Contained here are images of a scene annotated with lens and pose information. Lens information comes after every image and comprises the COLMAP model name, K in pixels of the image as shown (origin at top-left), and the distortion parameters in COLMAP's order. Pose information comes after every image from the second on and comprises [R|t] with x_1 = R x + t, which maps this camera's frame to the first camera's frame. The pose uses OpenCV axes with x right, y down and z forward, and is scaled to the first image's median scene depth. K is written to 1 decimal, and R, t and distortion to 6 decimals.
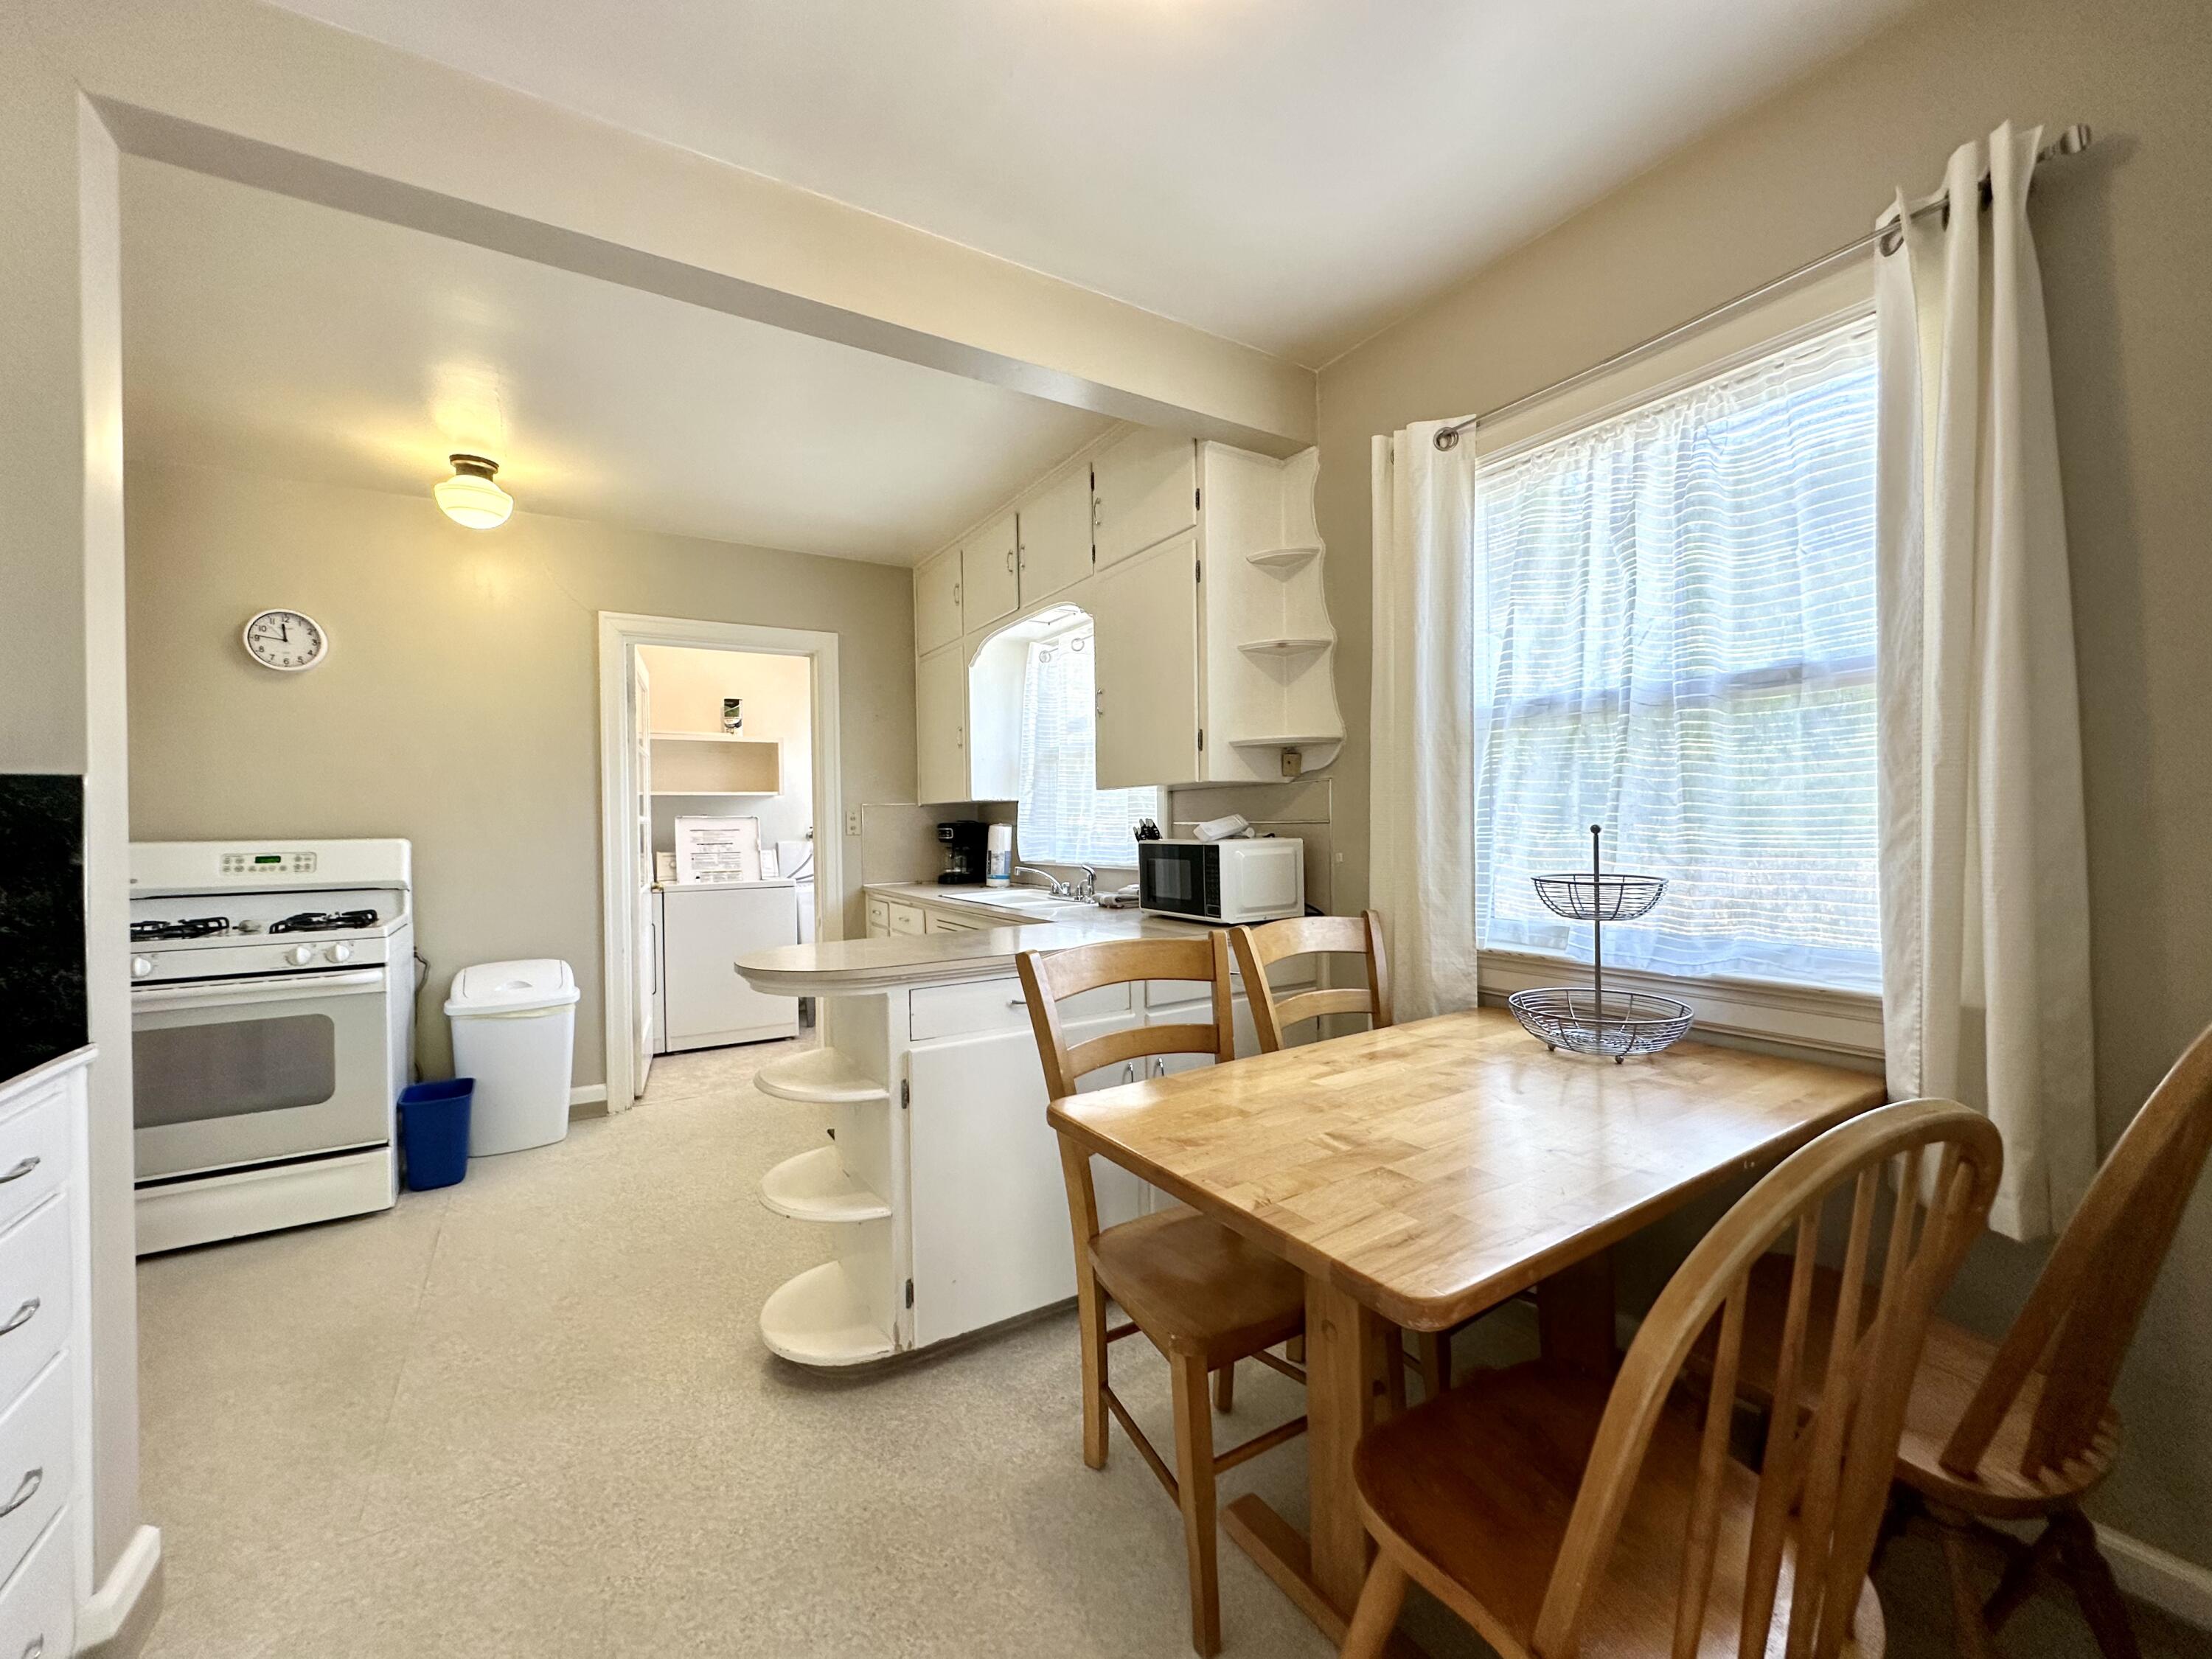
lens RADIAL K [[887.8, 0, 1103.2], [0, 887.8, 823.0], [0, 0, 1]] dist [0.000642, 0.000230]
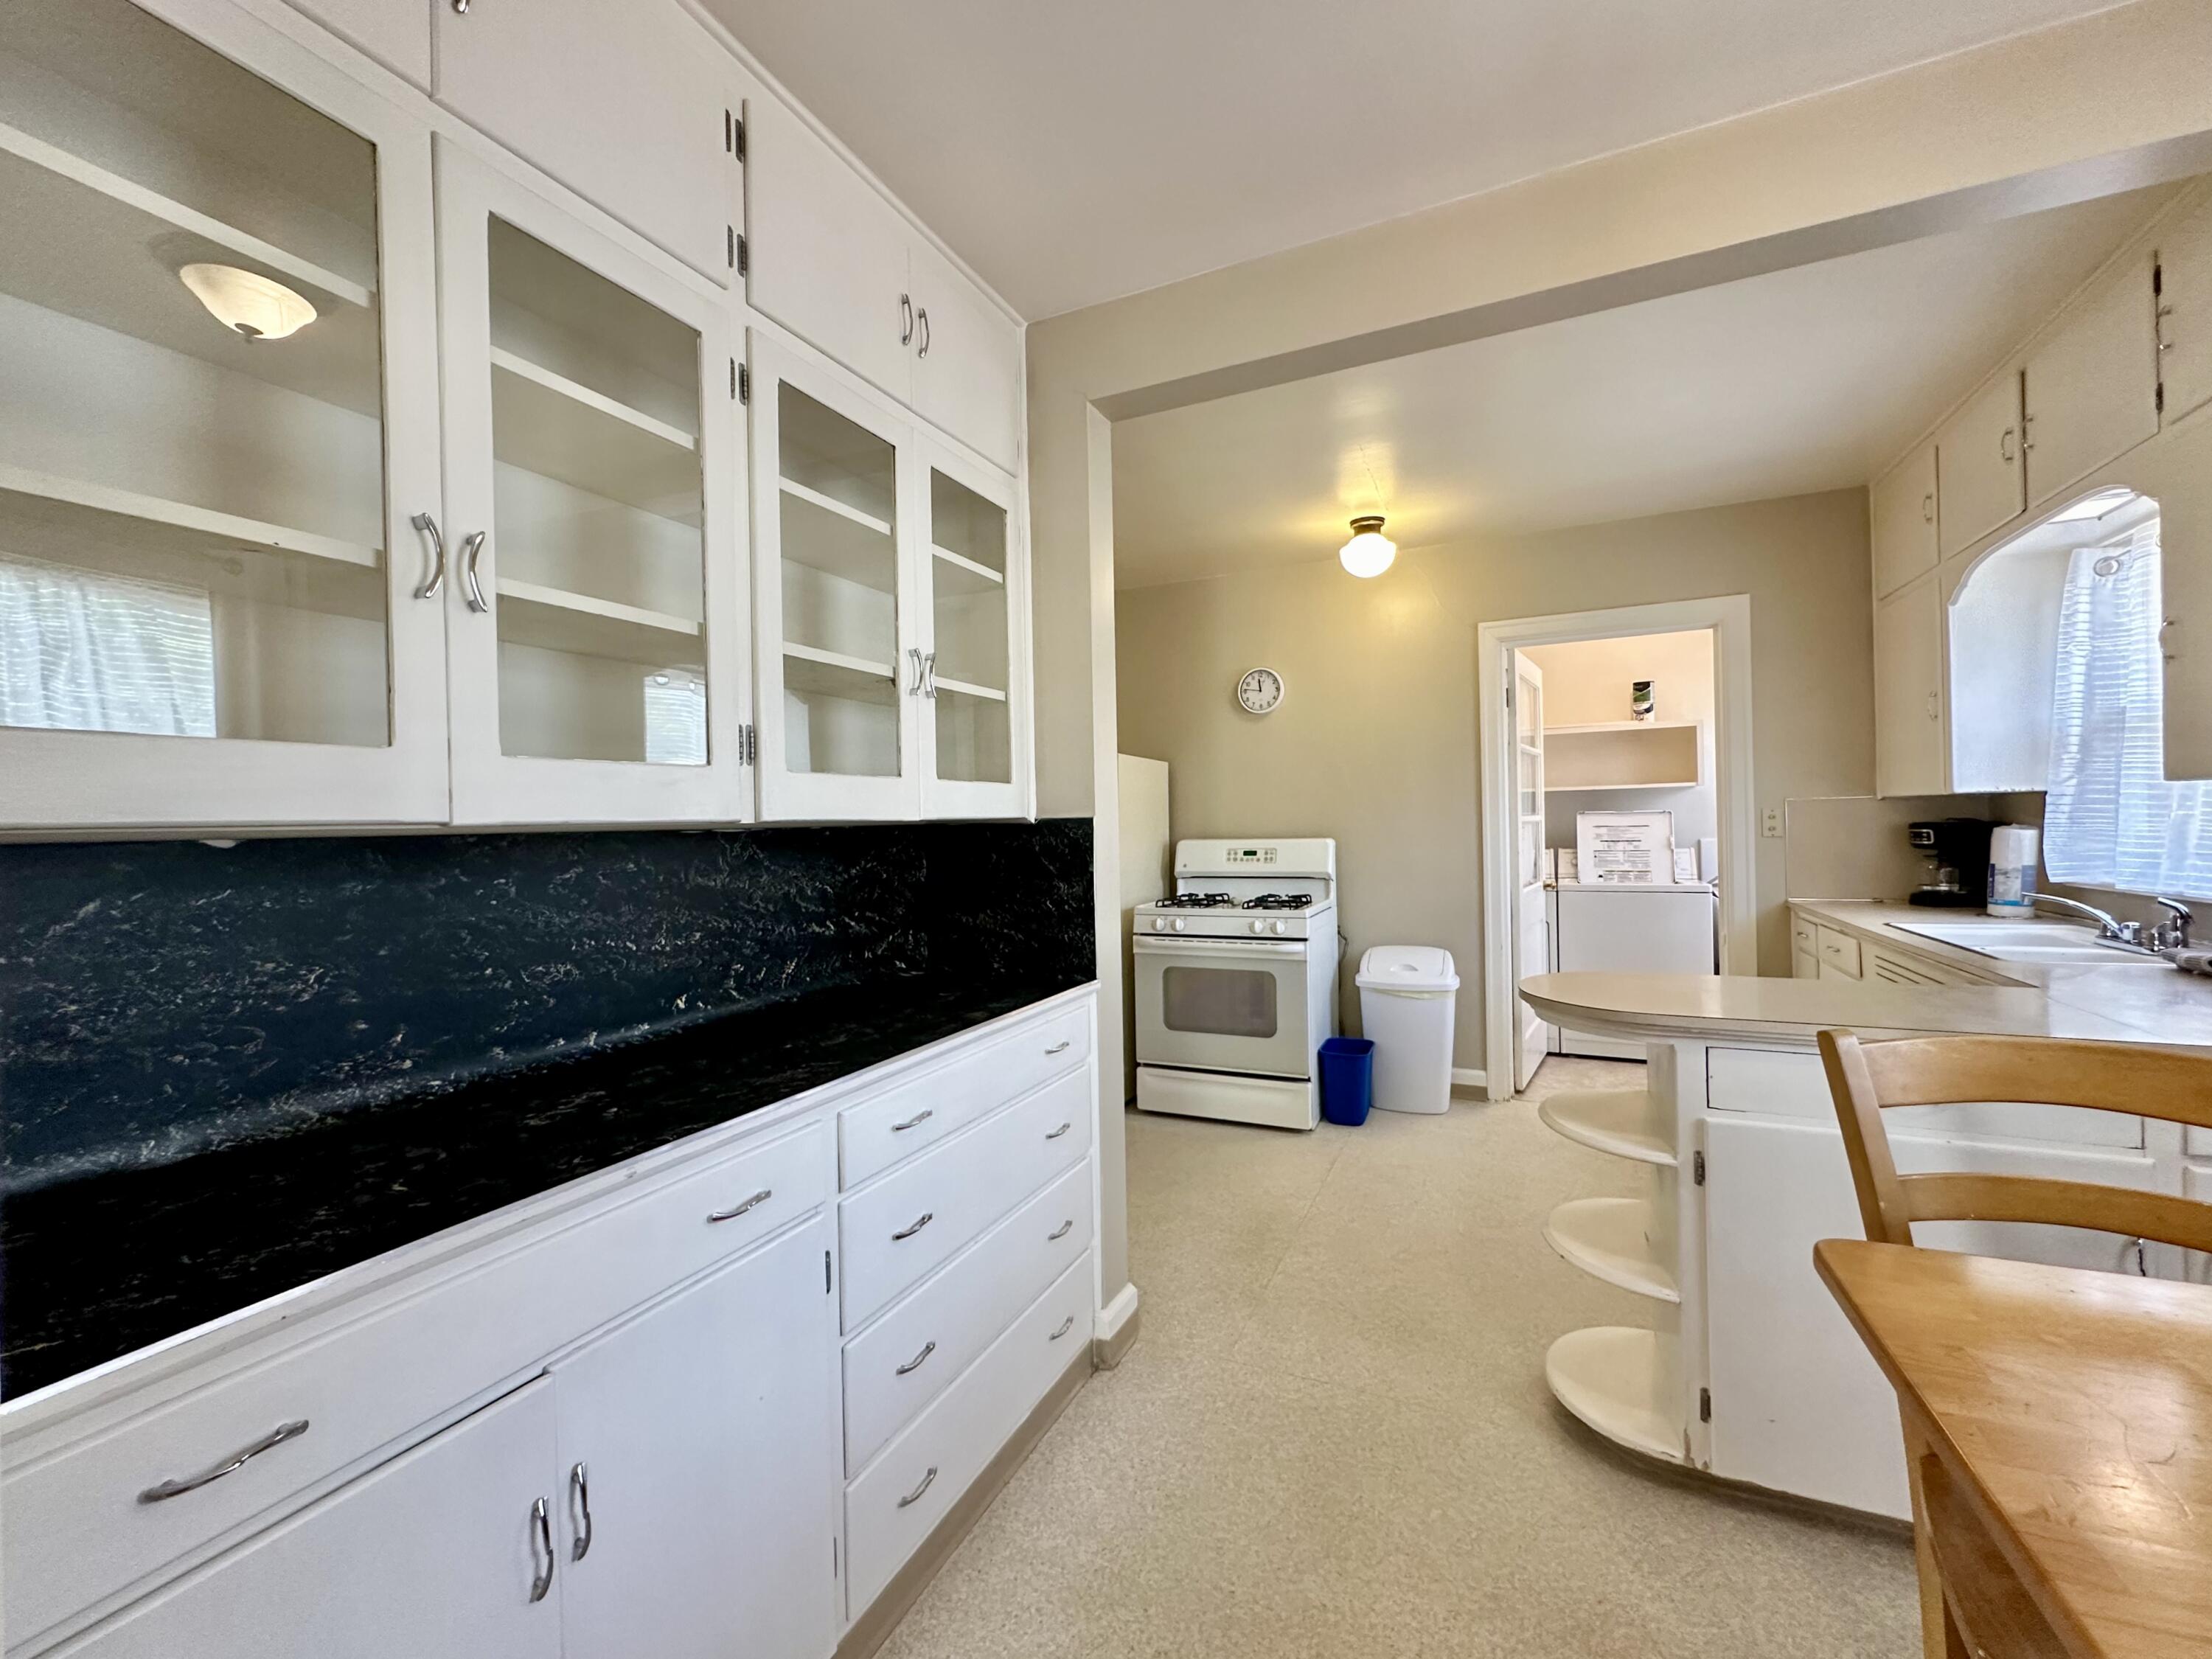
lens RADIAL K [[916.3, 0, 1105.0], [0, 916.3, 823.4], [0, 0, 1]] dist [-0.000257, -0.000059]
pose [[0.548933, 0.004060, -0.835856, 0.116061], [0.013667, 0.999811, 0.013833, -0.025985], [0.835754, -0.019017, 0.548774, 0.032138]]
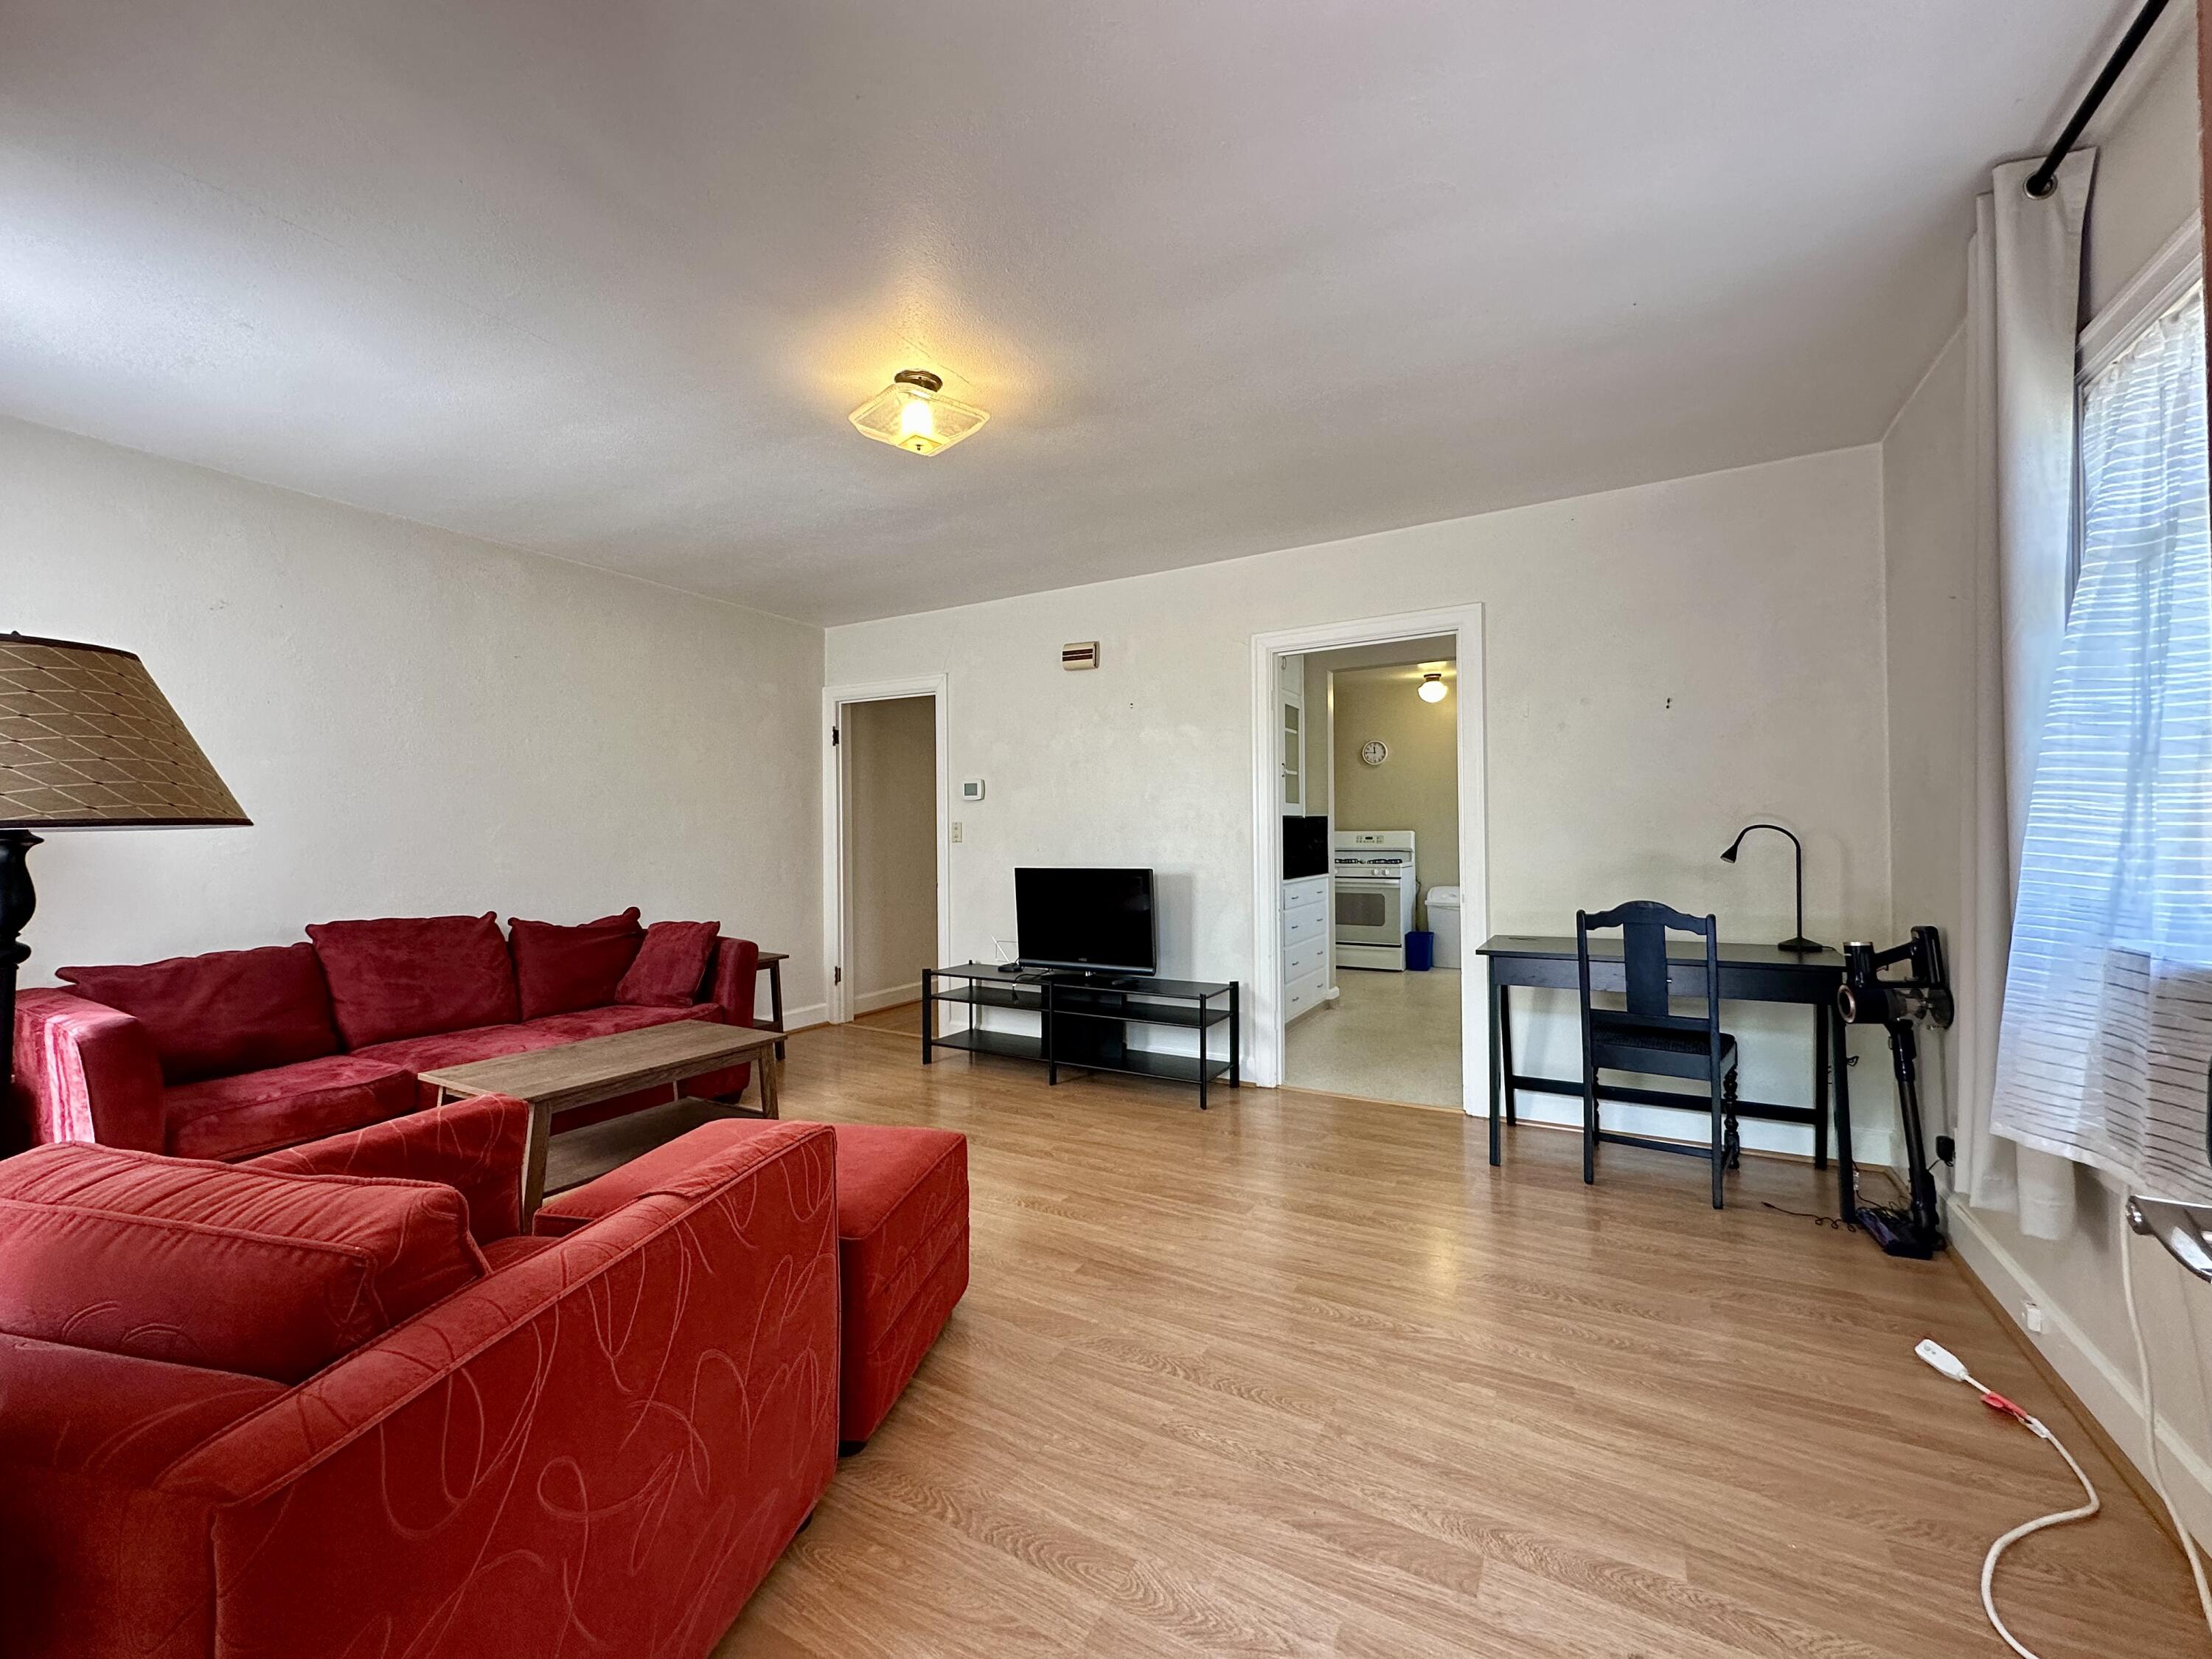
lens RADIAL K [[887.8, 0, 1103.2], [0, 887.8, 823.0], [0, 0, 1]] dist [0.000642, 0.000230]
pose [[0.472009, 0.003320, -0.881587, 0.956728], [0.001207, 0.999990, 0.004412, -0.015264], [0.881593, -0.003147, 0.472000, -0.889306]]
